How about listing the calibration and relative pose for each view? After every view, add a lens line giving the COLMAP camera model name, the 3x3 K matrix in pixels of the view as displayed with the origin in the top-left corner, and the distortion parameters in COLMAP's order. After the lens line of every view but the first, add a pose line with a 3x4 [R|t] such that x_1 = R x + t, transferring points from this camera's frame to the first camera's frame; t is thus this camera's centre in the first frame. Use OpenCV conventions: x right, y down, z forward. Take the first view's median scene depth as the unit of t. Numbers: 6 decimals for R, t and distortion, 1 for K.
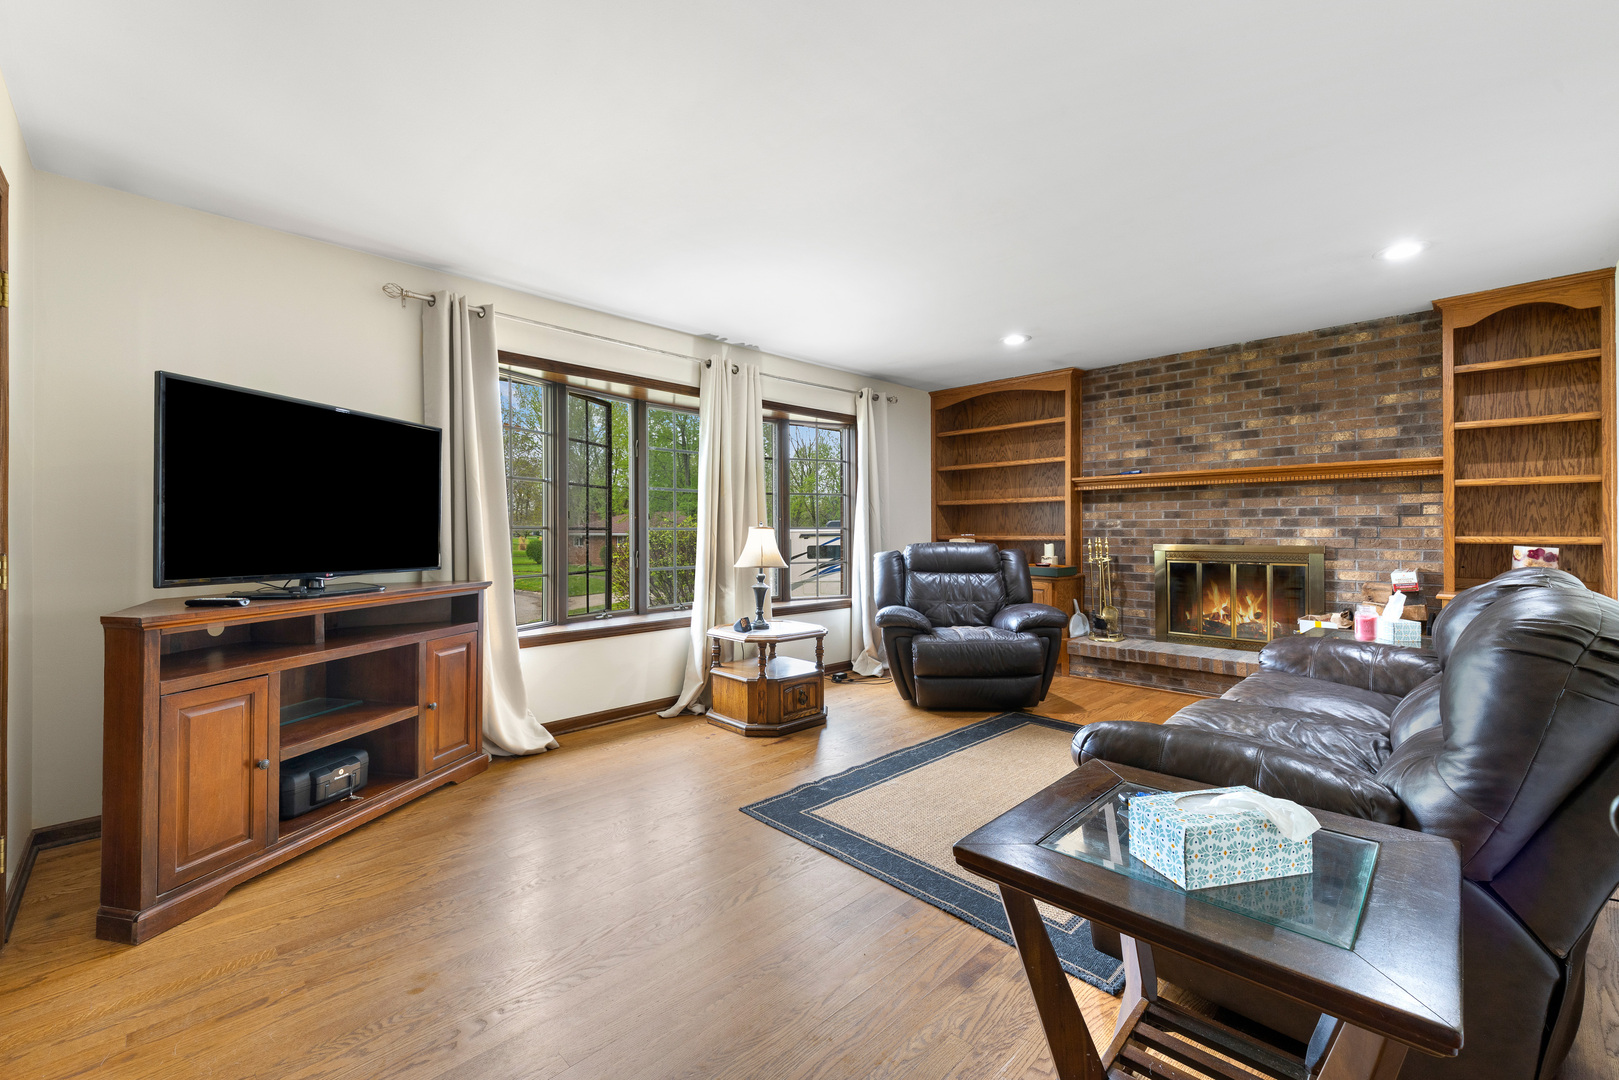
lens RADIAL K [[669.6, 0, 808.2], [0, 669.6, 527.6], [0, 0, 1]] dist [0.018474, -0.014000]
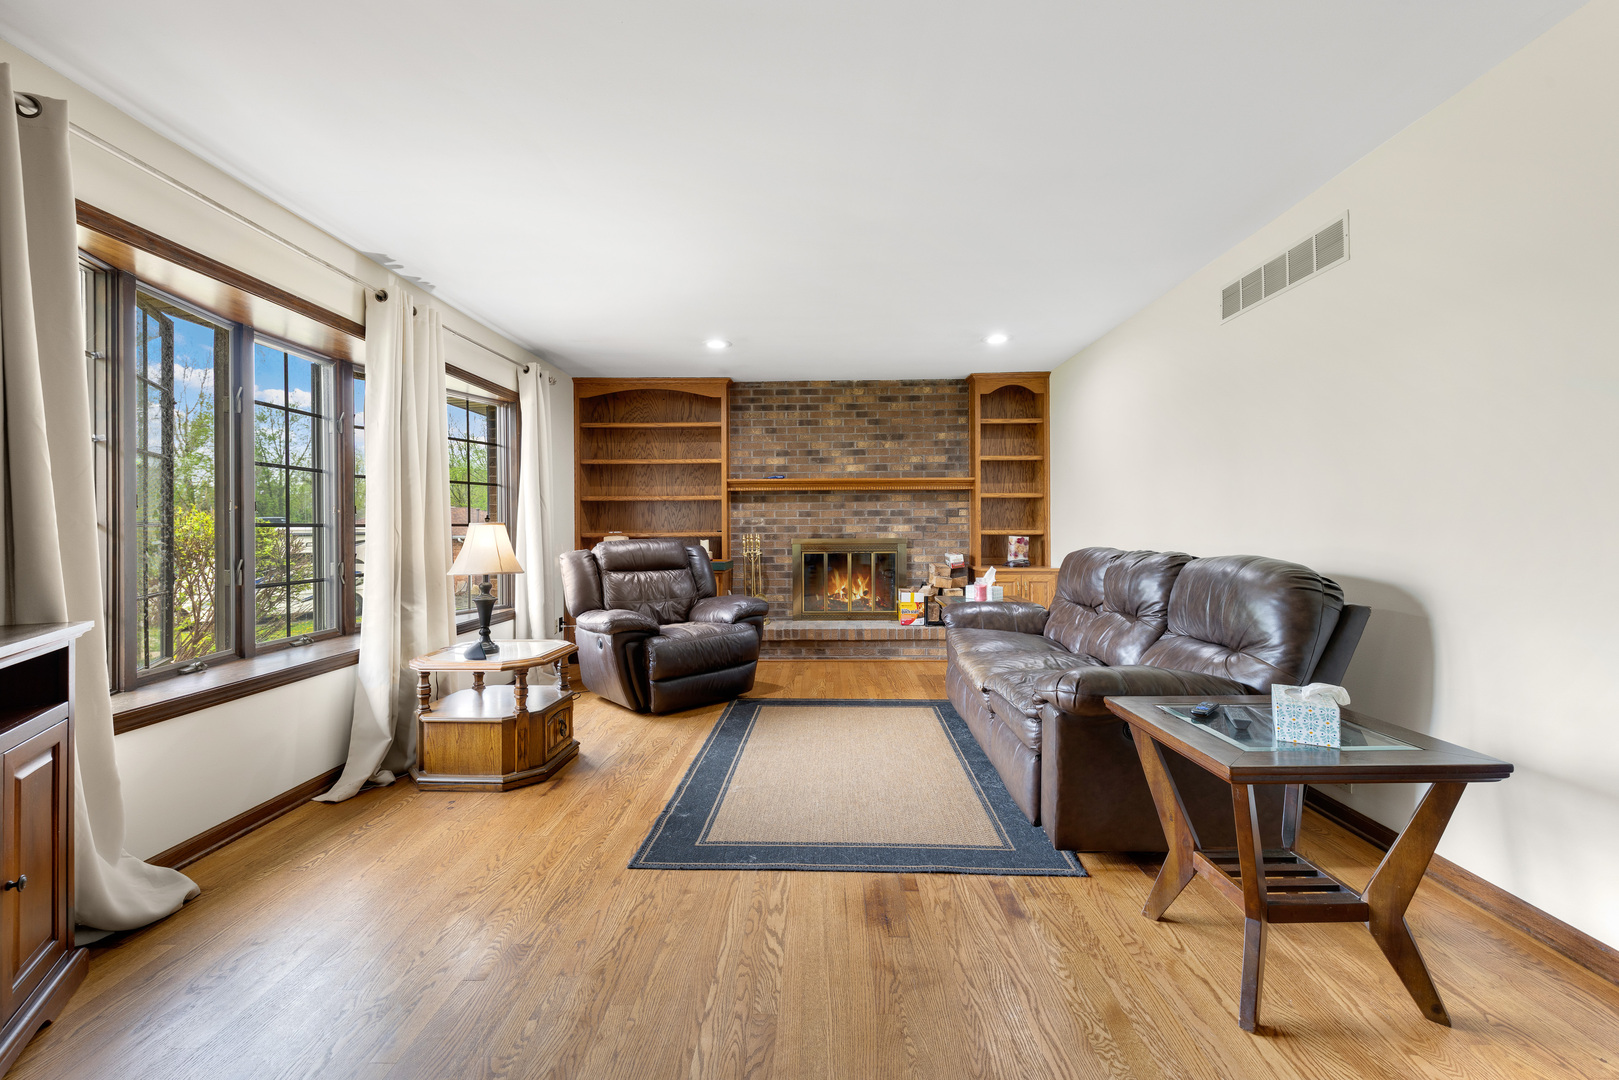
lens RADIAL K [[661.4, 0, 812.8], [0, 661.4, 525.4], [0, 0, 1]] dist [0.019781, -0.013891]
pose [[0.715165, 0.000440, 0.698955, -0.305434], [0.000659, 0.999999, -0.001303, 0.003045], [-0.698955, 0.001393, 0.715164, 0.160095]]
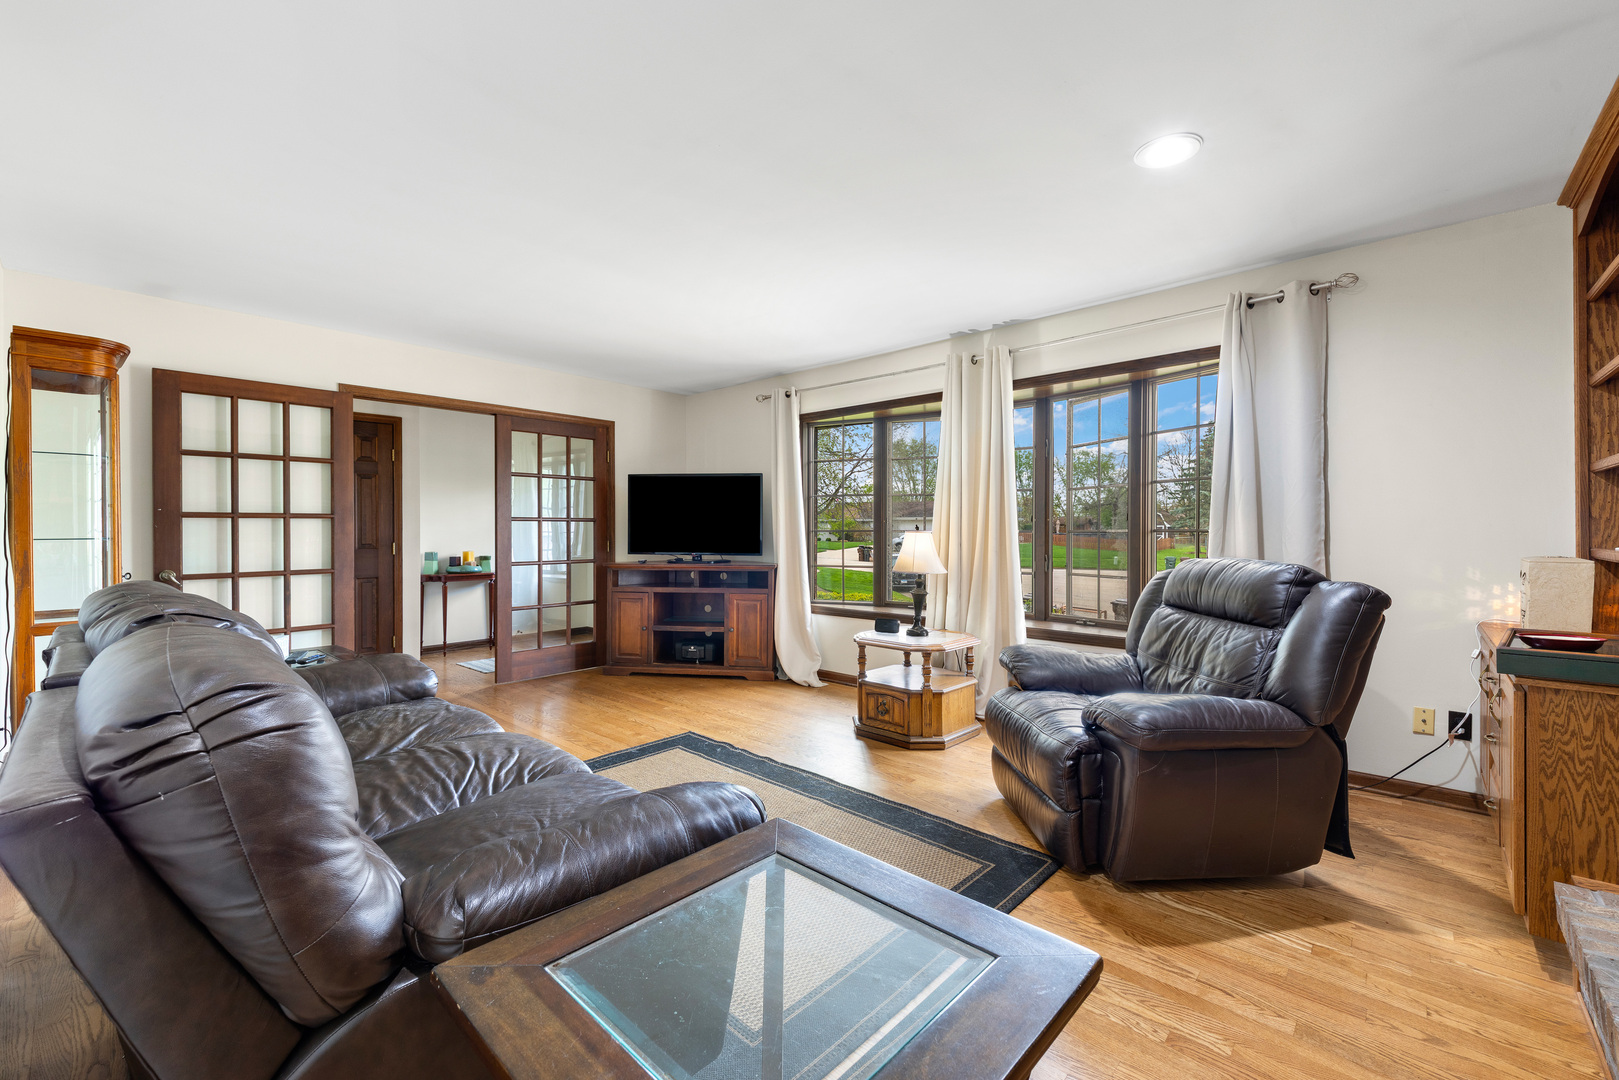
lens RADIAL K [[669.6, 0, 808.2], [0, 669.6, 527.6], [0, 0, 1]] dist [0.018474, -0.014000]
pose [[0.046496, -0.001129, -0.998918, 0.793352], [0.003552, 0.999993, -0.000965, -0.003884], [0.998912, -0.003503, 0.046499, 0.713292]]
